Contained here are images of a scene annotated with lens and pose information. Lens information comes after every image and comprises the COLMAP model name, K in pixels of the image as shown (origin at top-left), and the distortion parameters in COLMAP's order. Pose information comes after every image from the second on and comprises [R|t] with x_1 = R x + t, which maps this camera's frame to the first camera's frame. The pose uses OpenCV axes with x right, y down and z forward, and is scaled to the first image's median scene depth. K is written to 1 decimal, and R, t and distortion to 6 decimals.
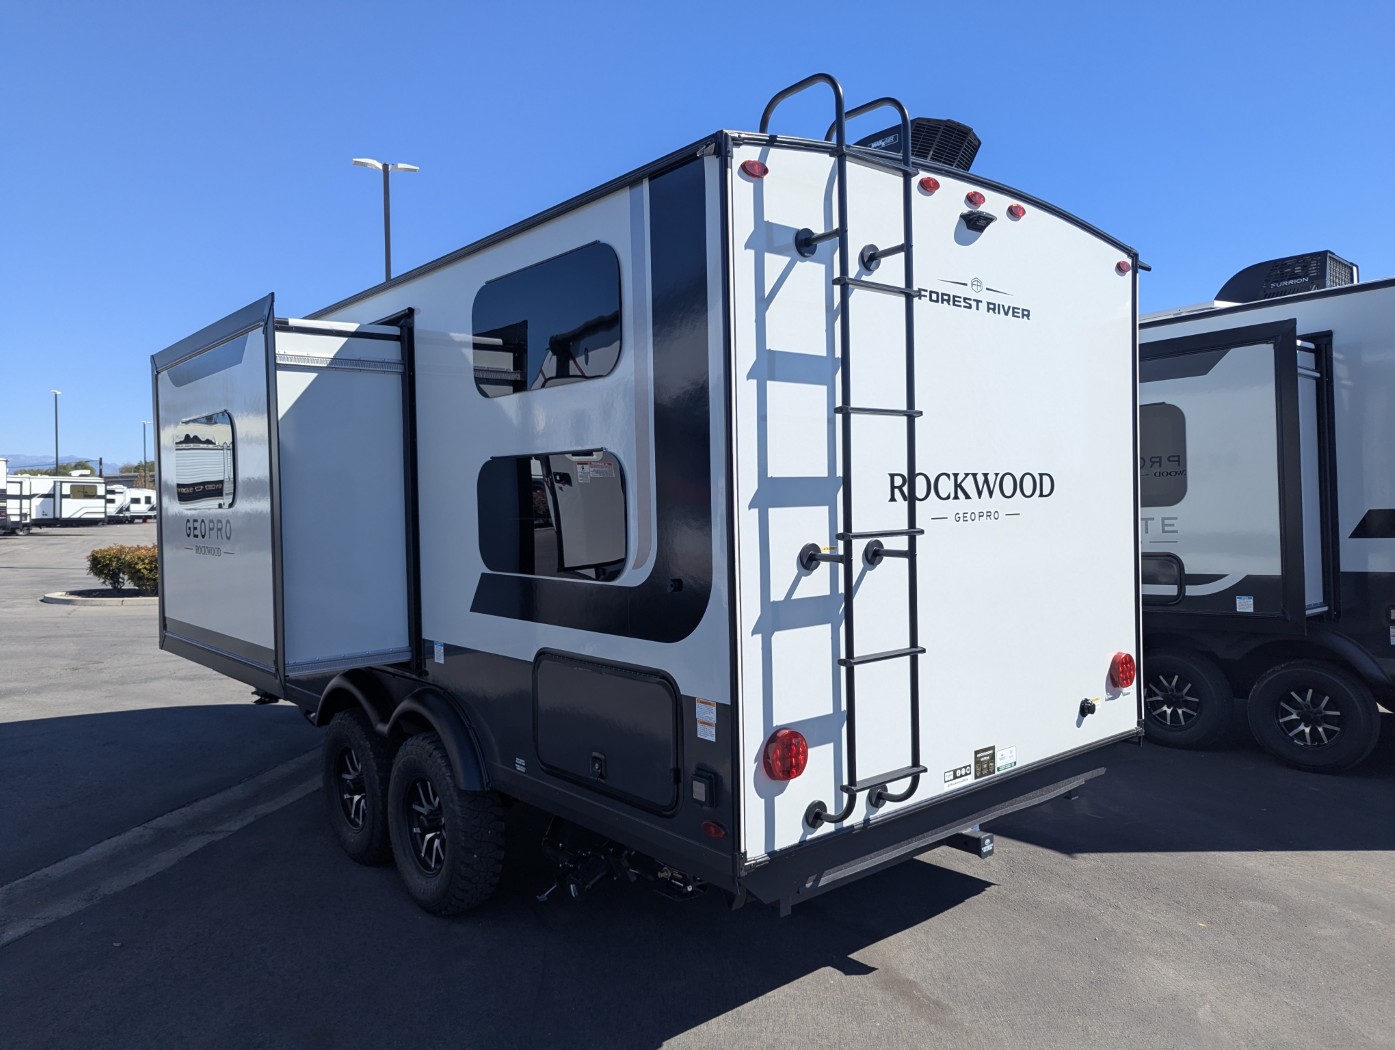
lens RADIAL K [[988.8, 0, 704.0], [0, 988.8, 530.7], [0, 0, 1]] dist [0.036581, -0.050537]
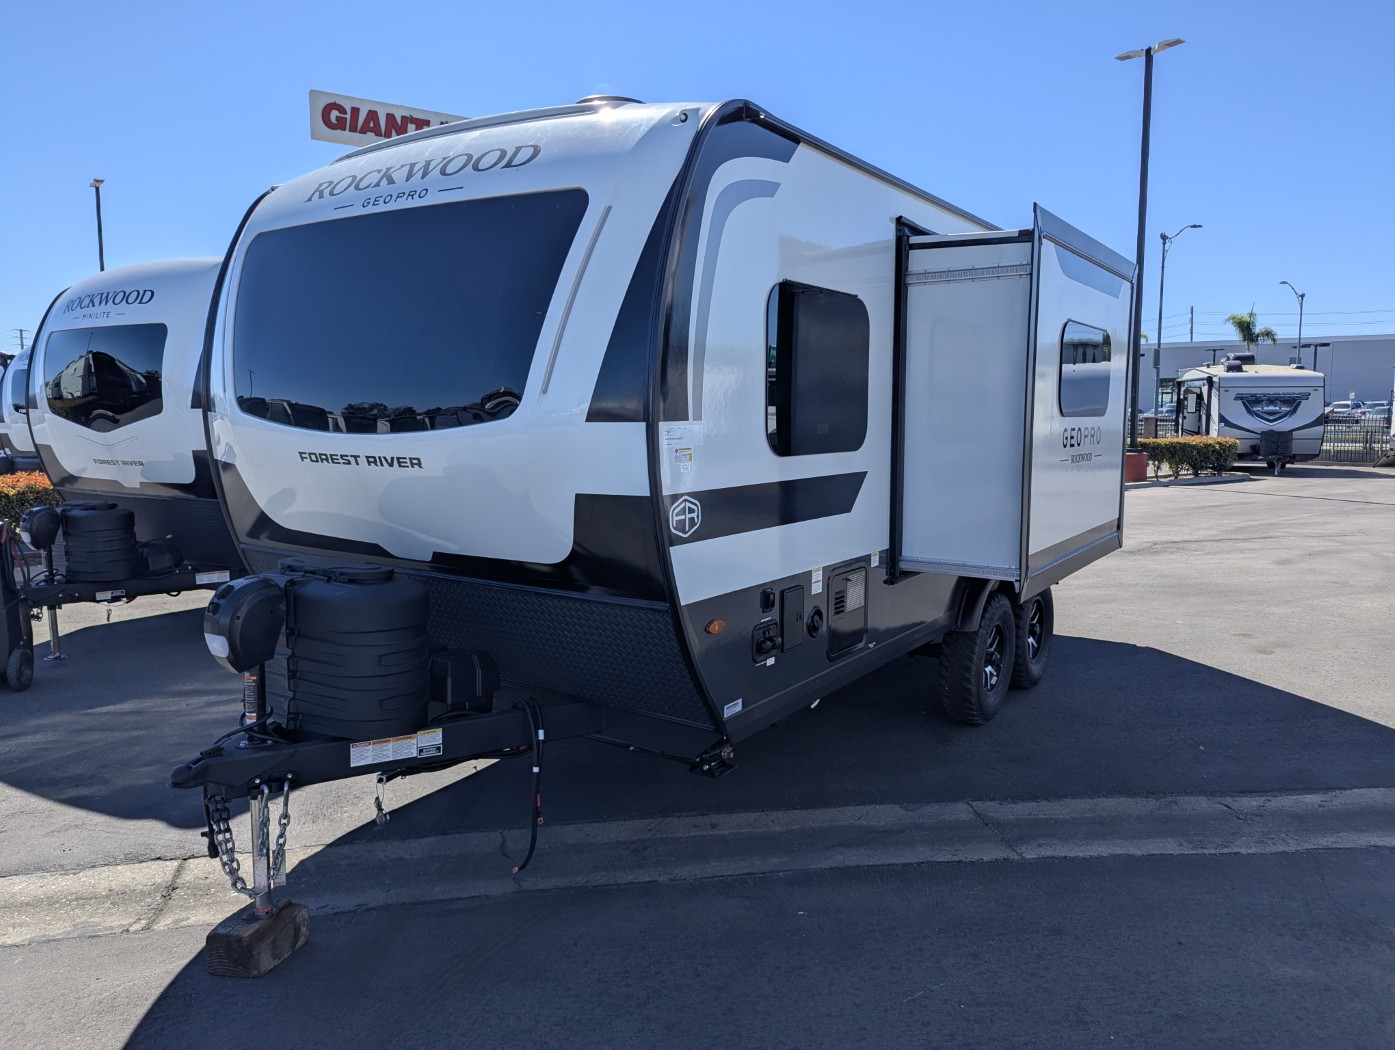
lens RADIAL K [[988.8, 0, 704.0], [0, 988.8, 530.7], [0, 0, 1]] dist [0.036581, -0.050537]
pose [[-0.272273, -0.097120, 0.957306, -1.859086], [0.030446, 0.993525, 0.109454, -0.039718], [-0.961738, 0.058948, -0.267553, 2.222108]]
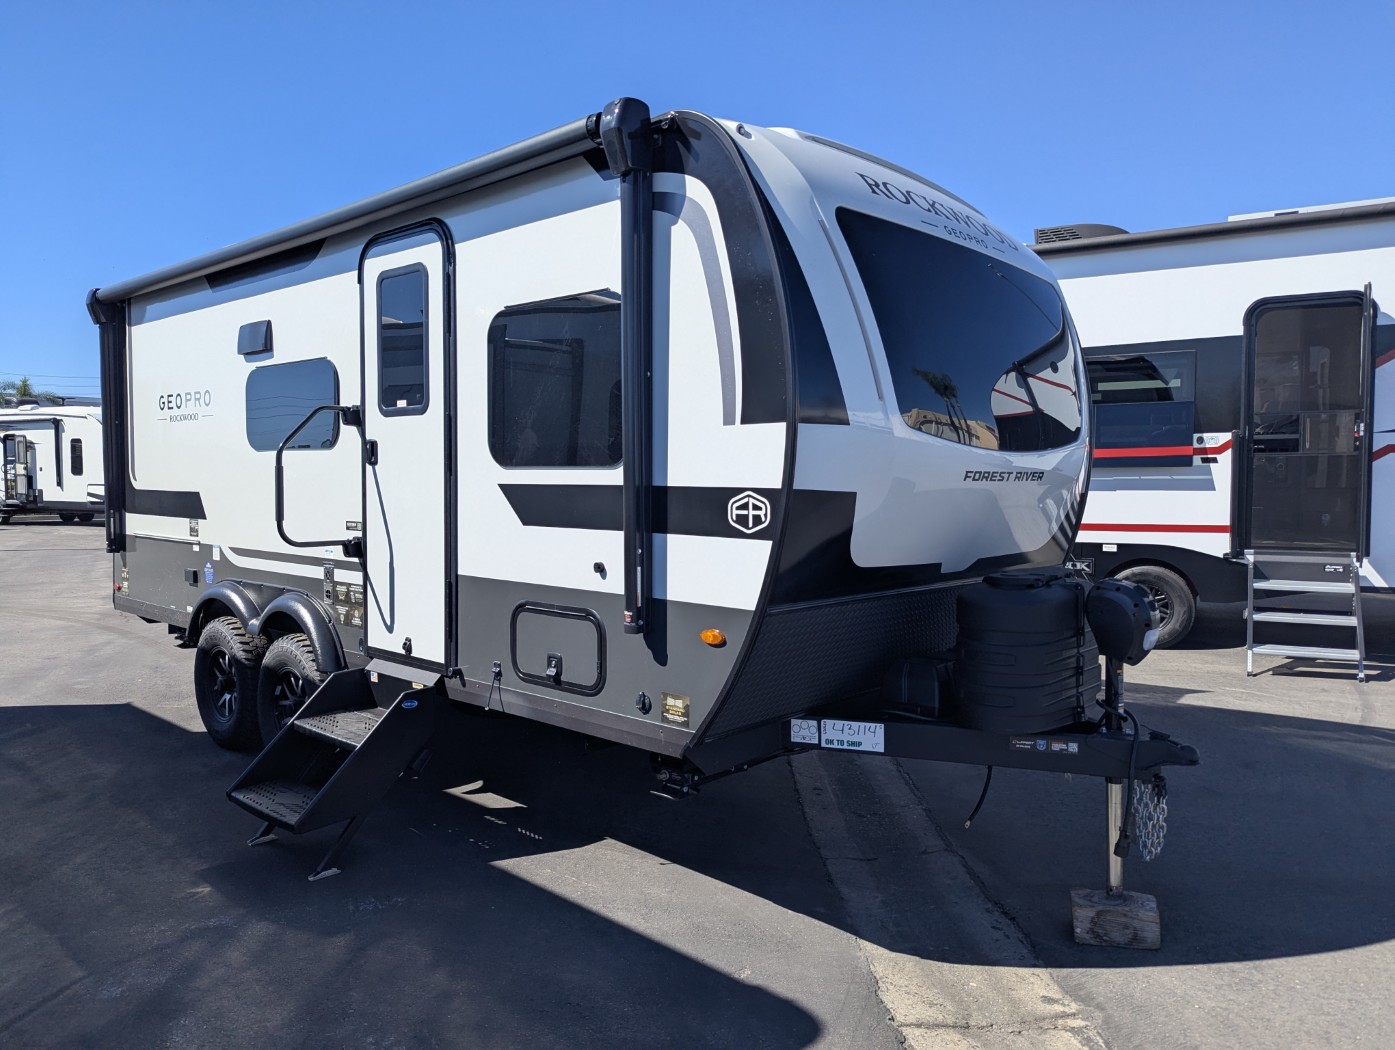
lens RADIAL K [[994.1, 0, 700.3], [0, 994.1, 529.2], [0, 0, 1]] dist [0.037553, -0.030864]
pose [[-0.991715, 0.023835, -0.126225, -0.363202], [0.012196, 0.995666, 0.092196, -0.058299], [0.127875, 0.089893, -0.987708, 3.300933]]
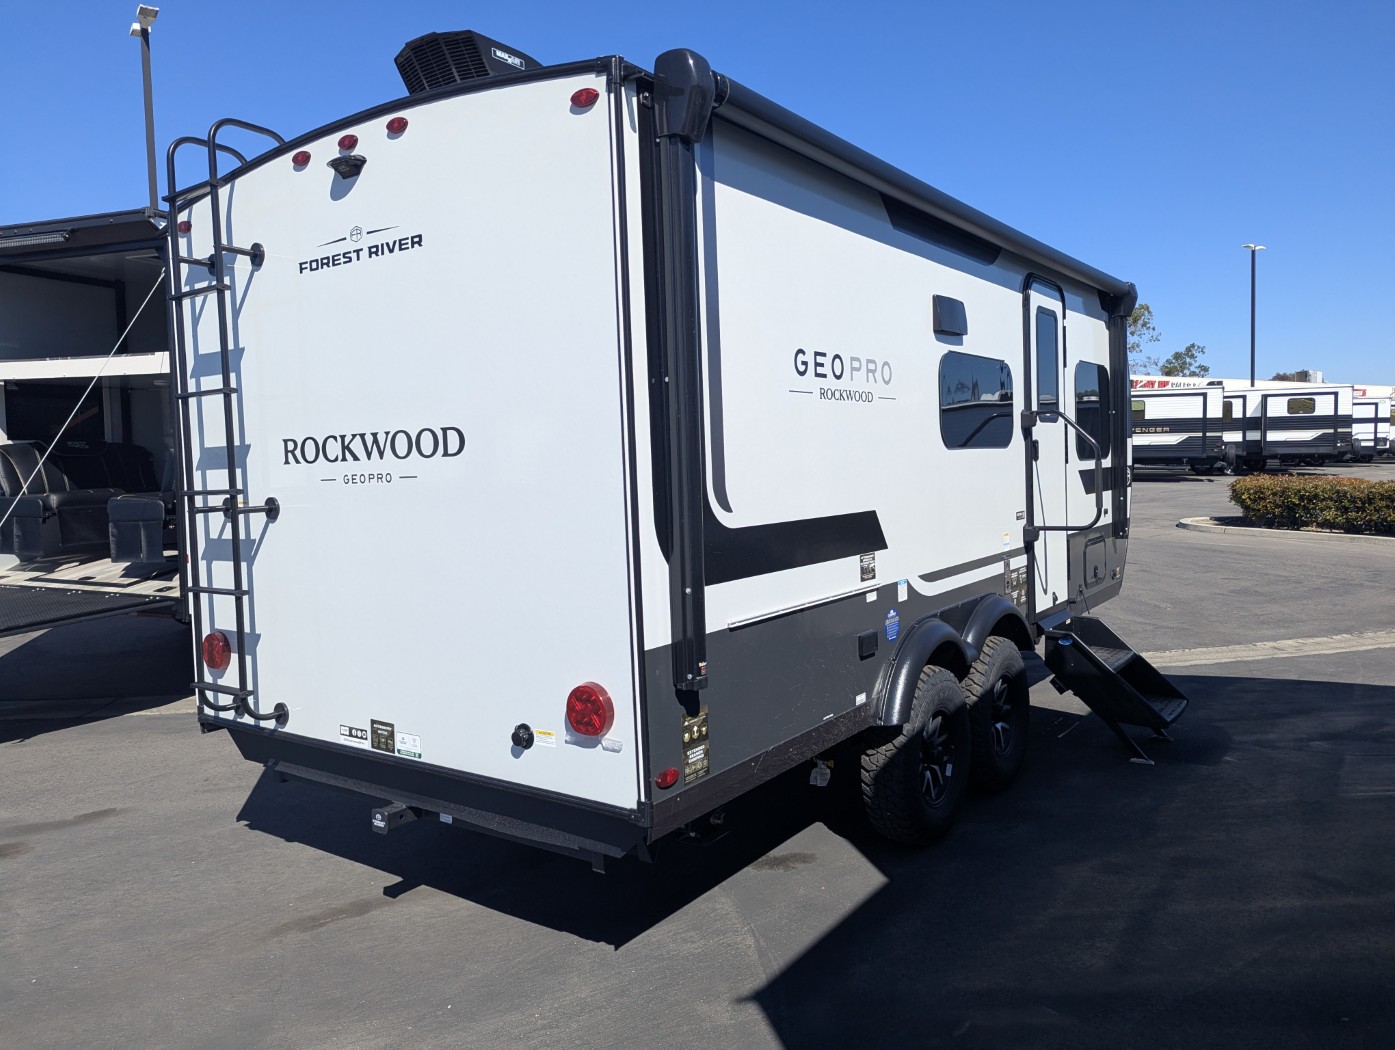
lens RADIAL K [[998.1, 0, 694.3], [0, 998.1, 518.3], [0, 0, 1]] dist [0.039753, -0.034158]
pose [[0.238646, 0.065953, -0.968864, 1.286553], [-0.001859, 0.997720, 0.067460, -0.041977], [0.971105, -0.014298, 0.238225, 1.072557]]
